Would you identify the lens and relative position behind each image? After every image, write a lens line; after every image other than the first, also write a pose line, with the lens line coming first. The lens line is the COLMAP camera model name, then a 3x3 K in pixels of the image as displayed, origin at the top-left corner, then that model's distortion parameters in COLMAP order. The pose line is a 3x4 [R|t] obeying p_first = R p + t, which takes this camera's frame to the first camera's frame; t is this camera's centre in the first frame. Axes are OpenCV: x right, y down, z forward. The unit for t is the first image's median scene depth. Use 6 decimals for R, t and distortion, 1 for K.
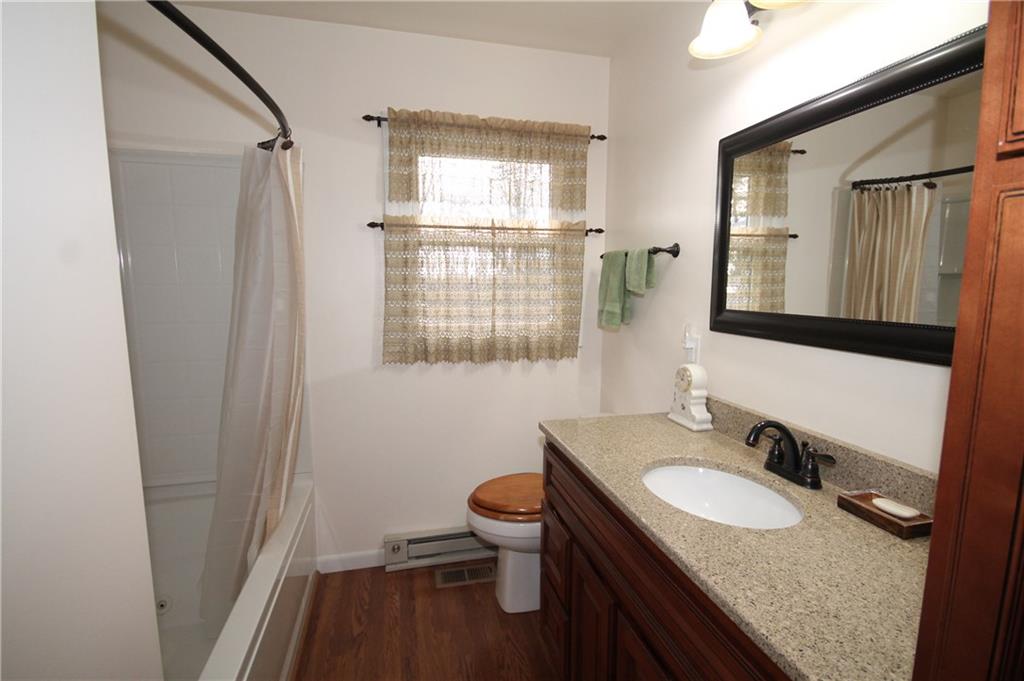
lens RADIAL K [[480.5, 0, 512.2], [0, 480.5, 341.6], [0, 0, 1]] dist [0.001207, 0.000715]
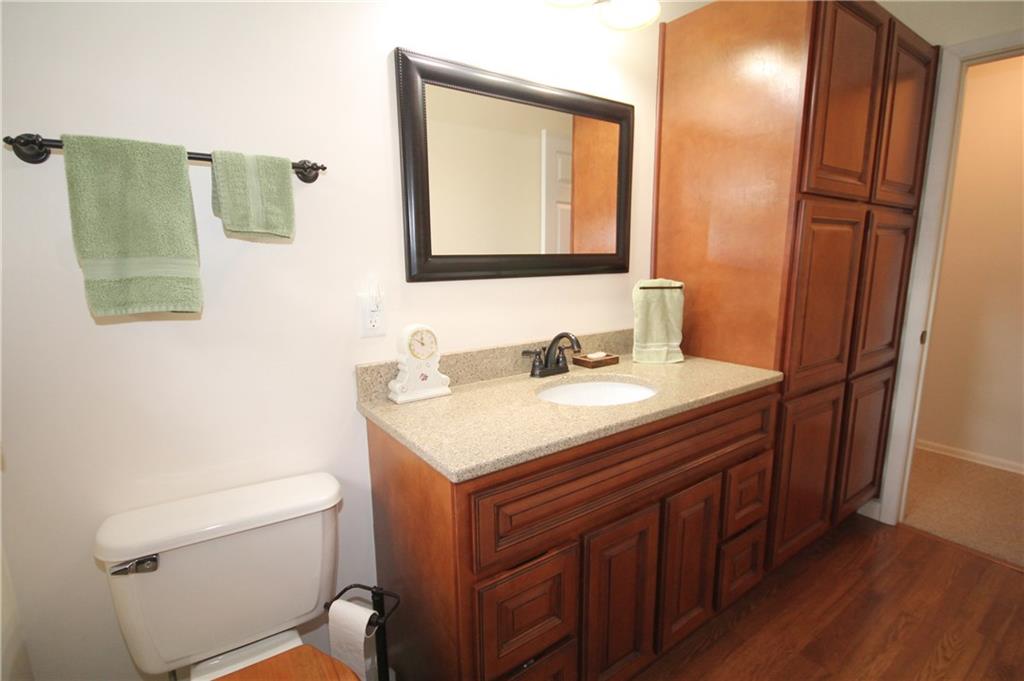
lens RADIAL K [[480.5, 0, 512.2], [0, 480.5, 338.4], [0, 0, 1]] dist [0.001207, 0.000715]
pose [[-0.377590, -0.150160, 0.913717, -0.470494], [0.120769, 0.970349, 0.209375, -0.086990], [-0.918064, 0.189407, -0.348259, 1.210183]]
